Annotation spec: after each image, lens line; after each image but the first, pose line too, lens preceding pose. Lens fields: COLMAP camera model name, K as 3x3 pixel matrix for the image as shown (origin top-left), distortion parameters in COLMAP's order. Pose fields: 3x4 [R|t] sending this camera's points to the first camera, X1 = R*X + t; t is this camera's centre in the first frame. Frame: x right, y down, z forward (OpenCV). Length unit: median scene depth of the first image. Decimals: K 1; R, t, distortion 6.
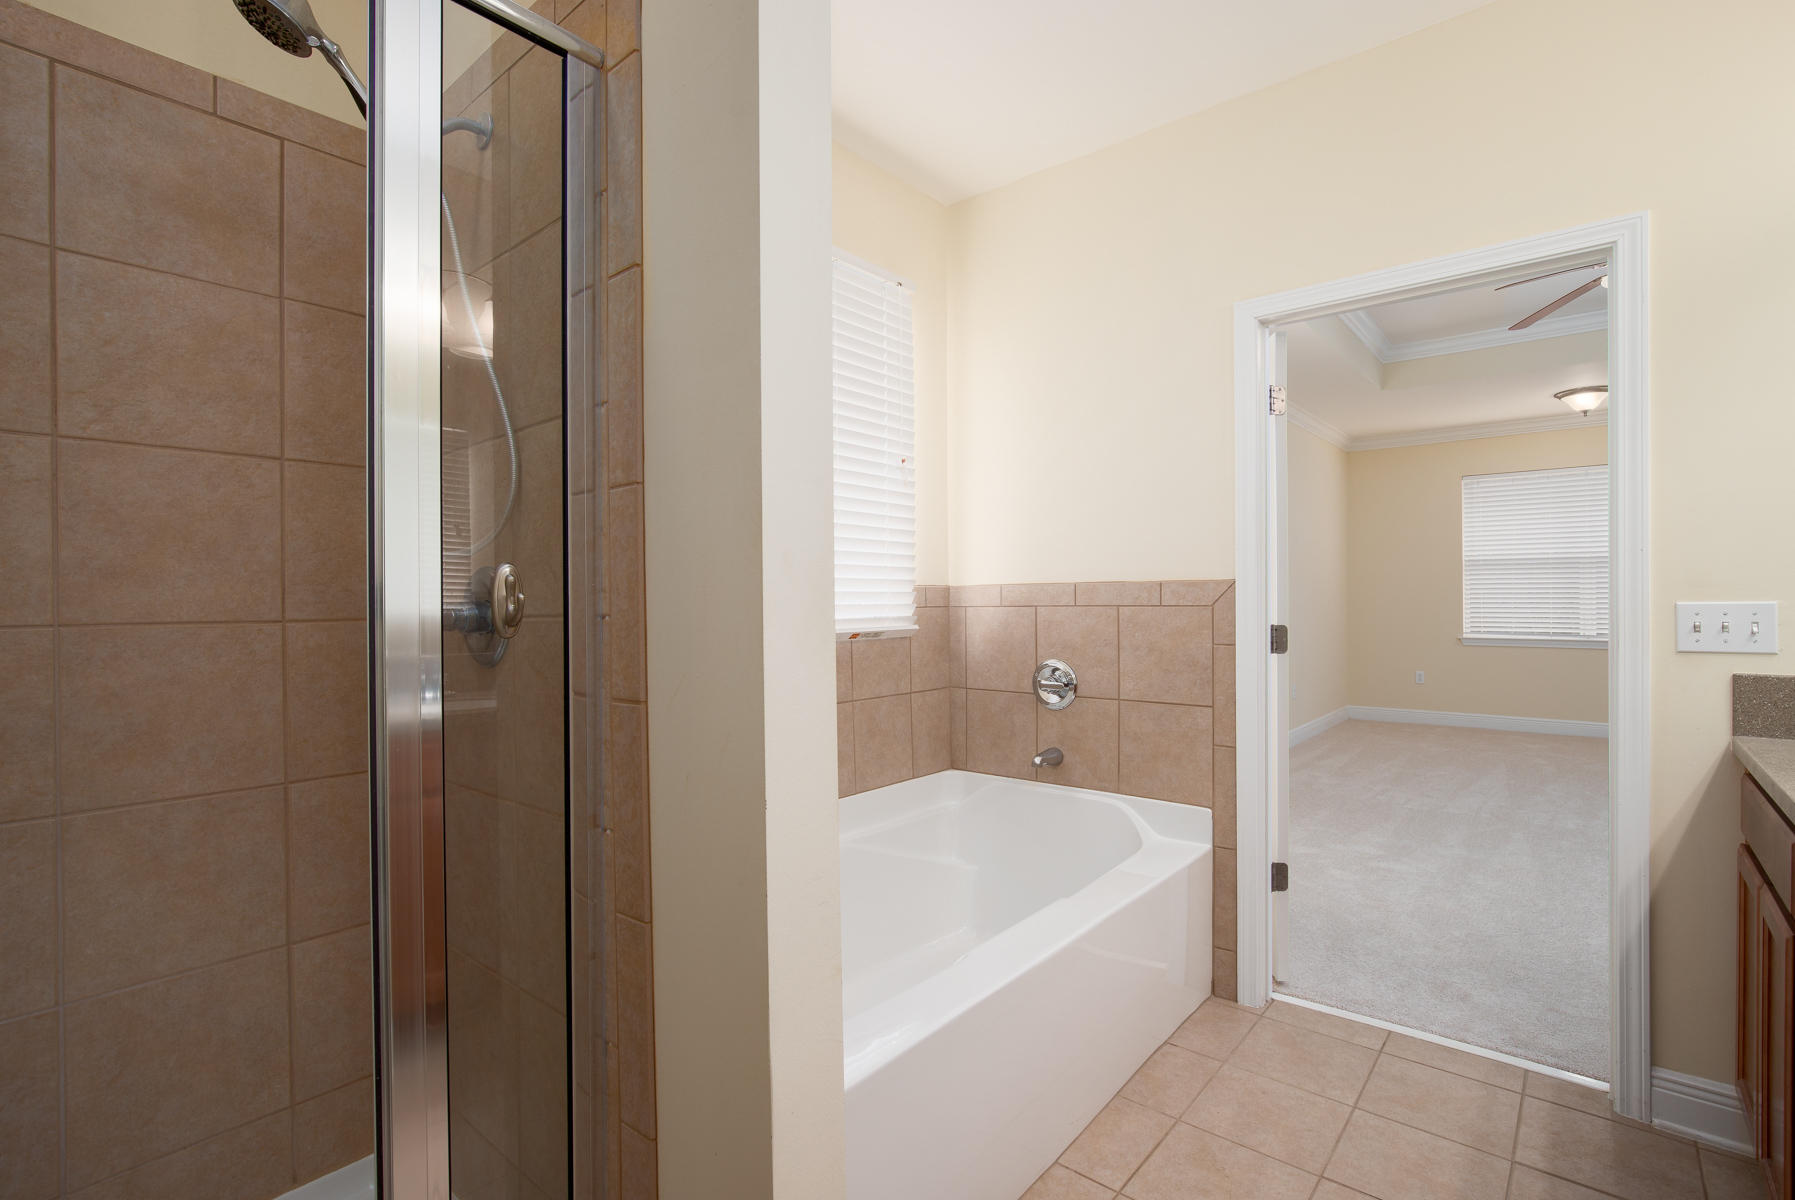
lens RADIAL K [[840.5, 0, 883.0], [0, 840.5, 604.9], [0, 0, 1]] dist [-0.028309, 0.005424]
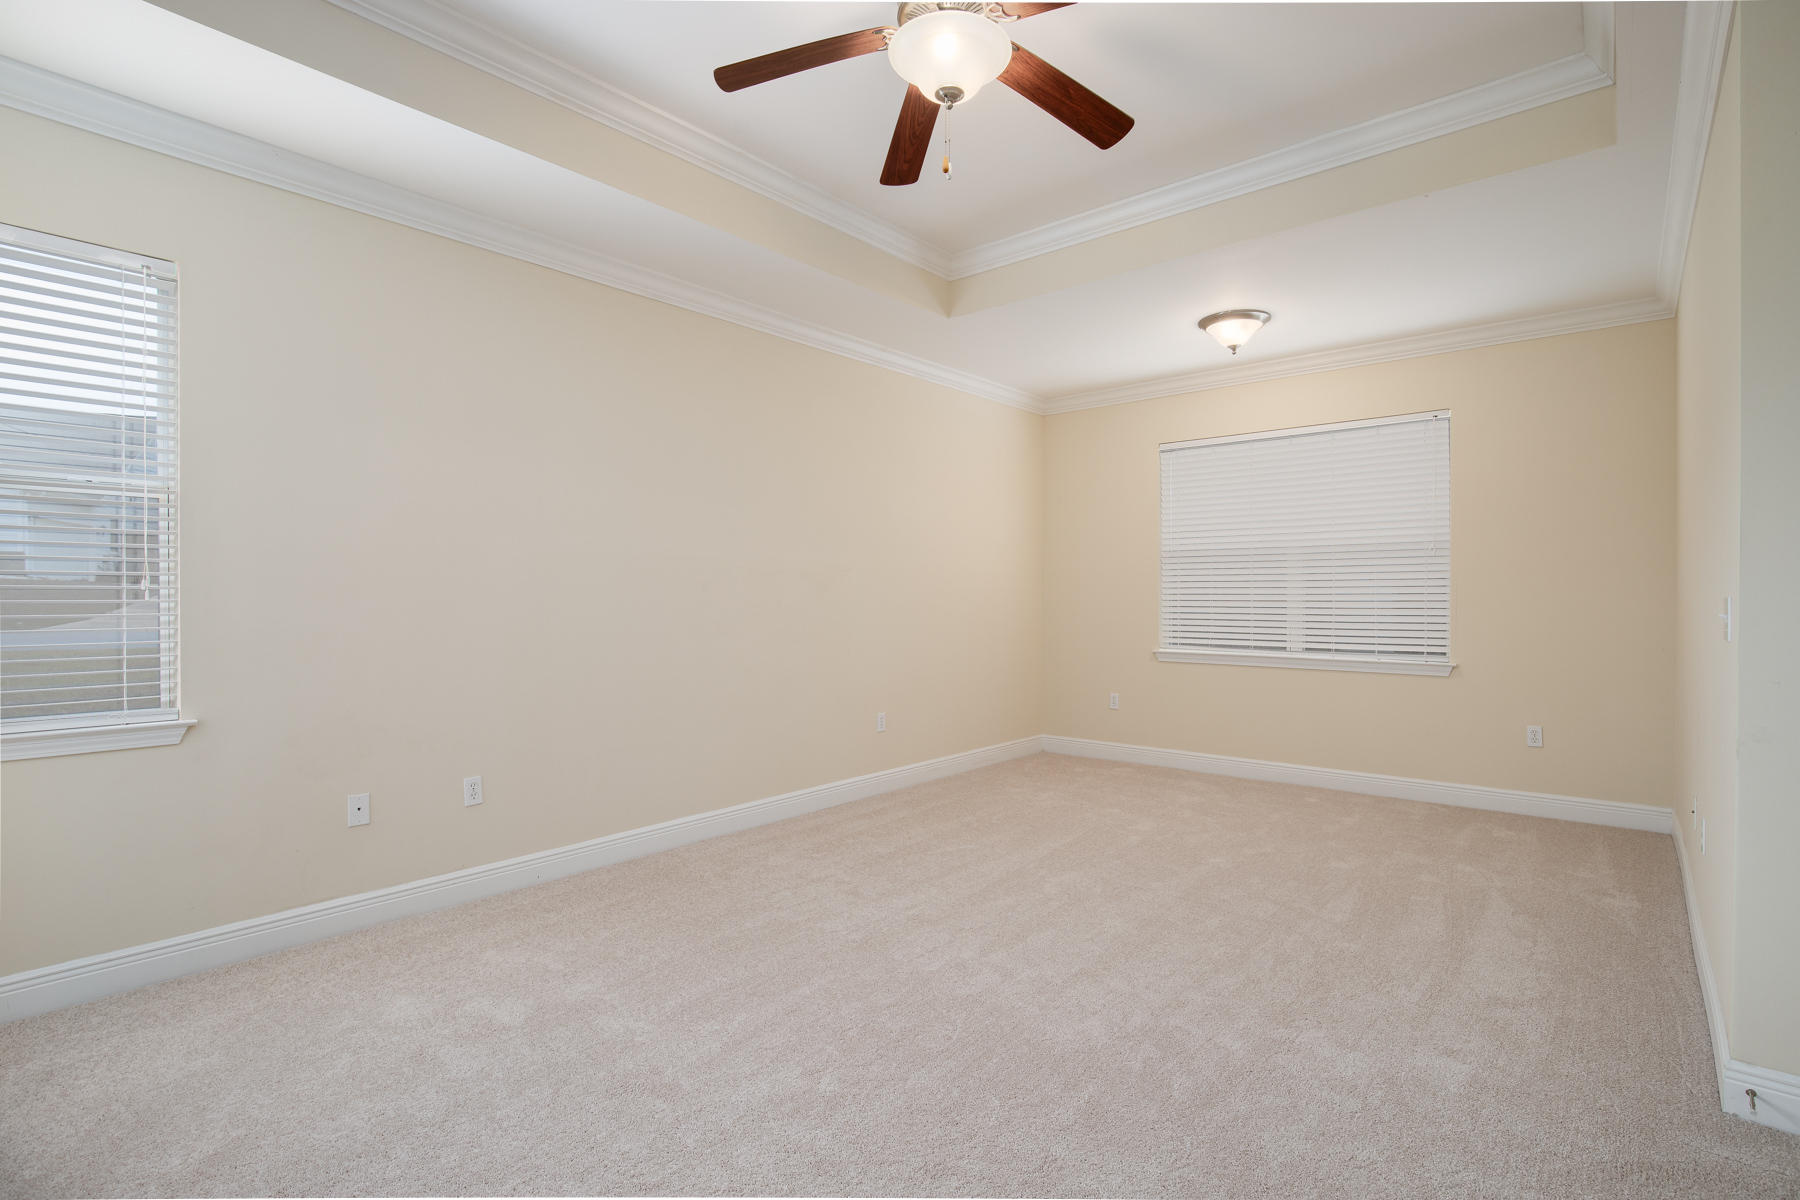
lens RADIAL K [[864.1, 0, 905.8], [0, 864.1, 600.2], [0, 0, 1]] dist [-0.005313, -0.000480]
pose [[0.999916, 0.007204, 0.010799, 0.942701], [-0.007162, 0.999967, -0.003935, -0.006796], [-0.010827, 0.003857, 0.999934, 0.403872]]
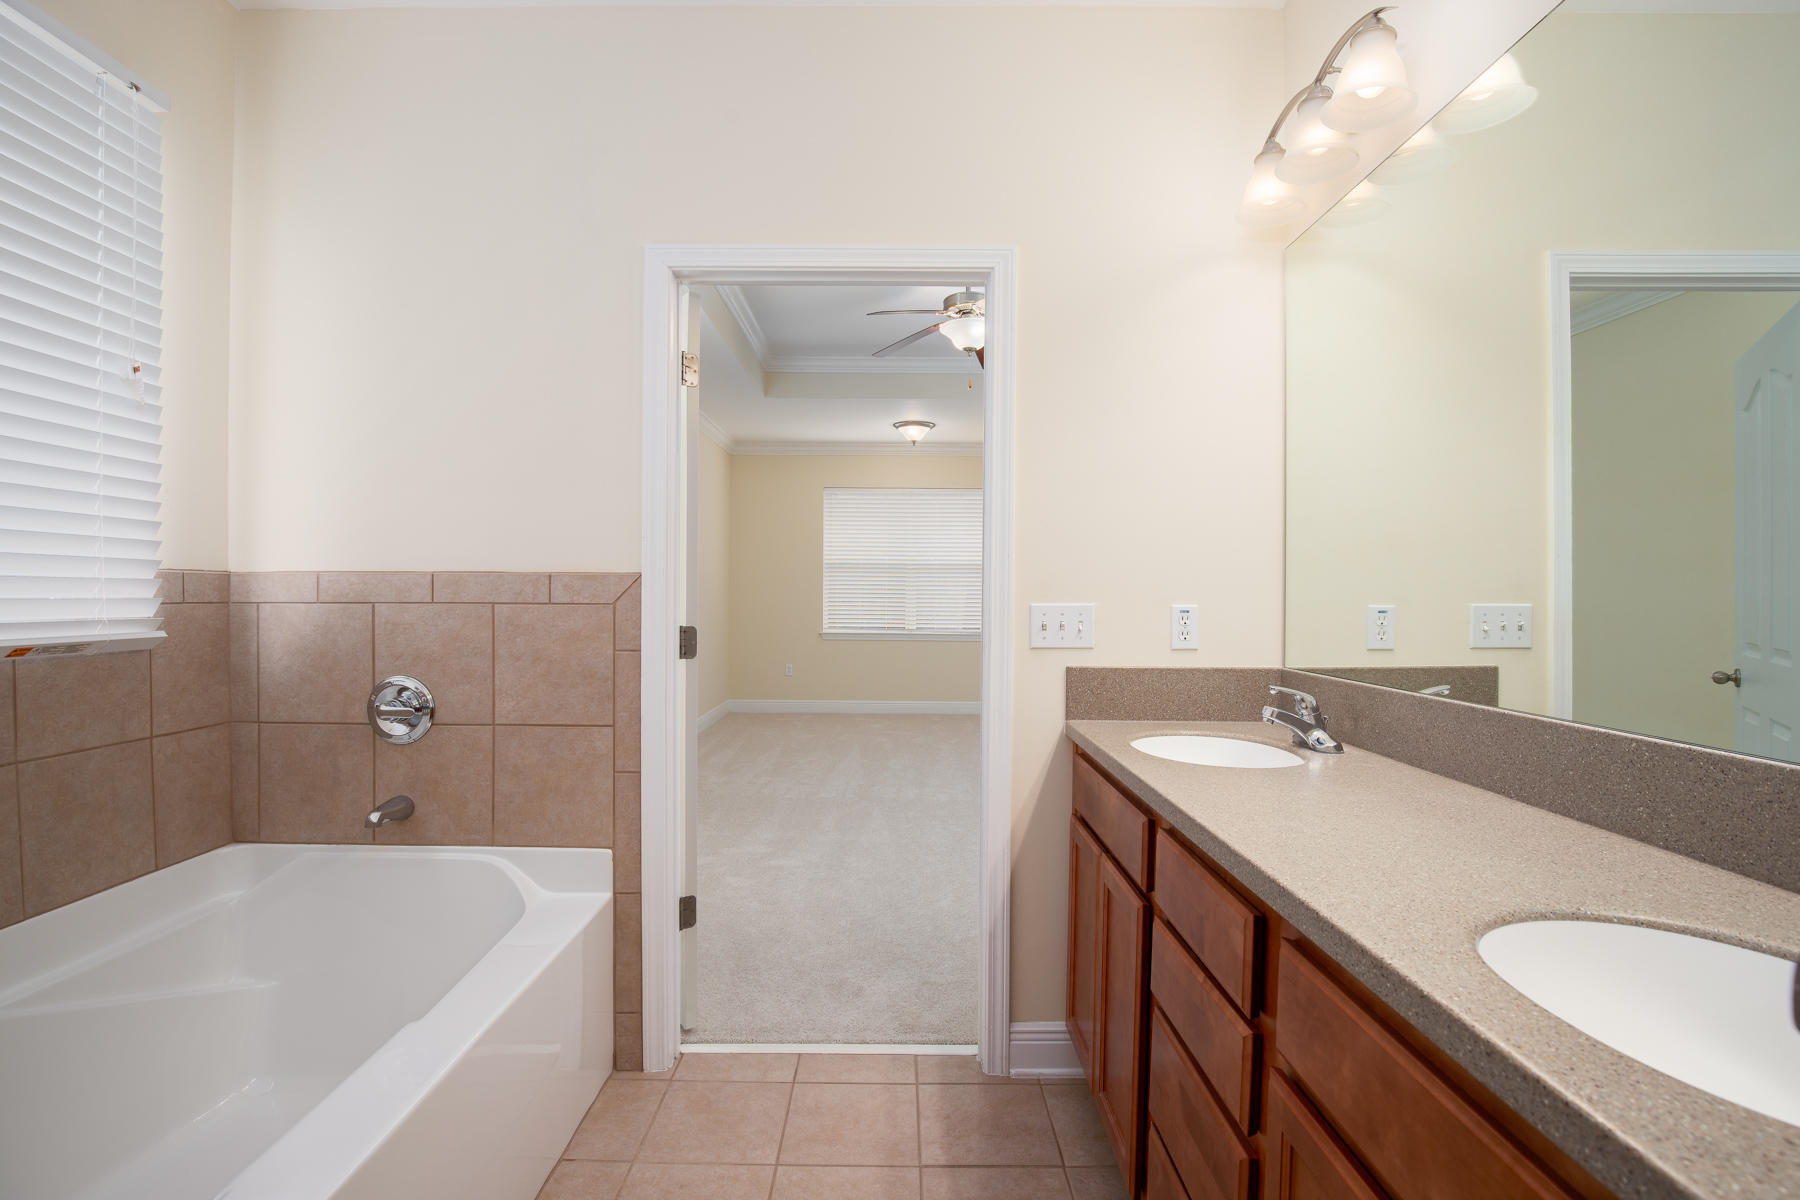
lens RADIAL K [[842.8, 0, 887.7], [0, 842.8, 602.4], [0, 0, 1]] dist [-0.028309, 0.005424]
pose [[0.755493, 0.006212, 0.655127, 0.050000], [-0.007526, 0.999971, -0.000804, -0.001664], [-0.655114, -0.004323, 0.755518, 0.181462]]
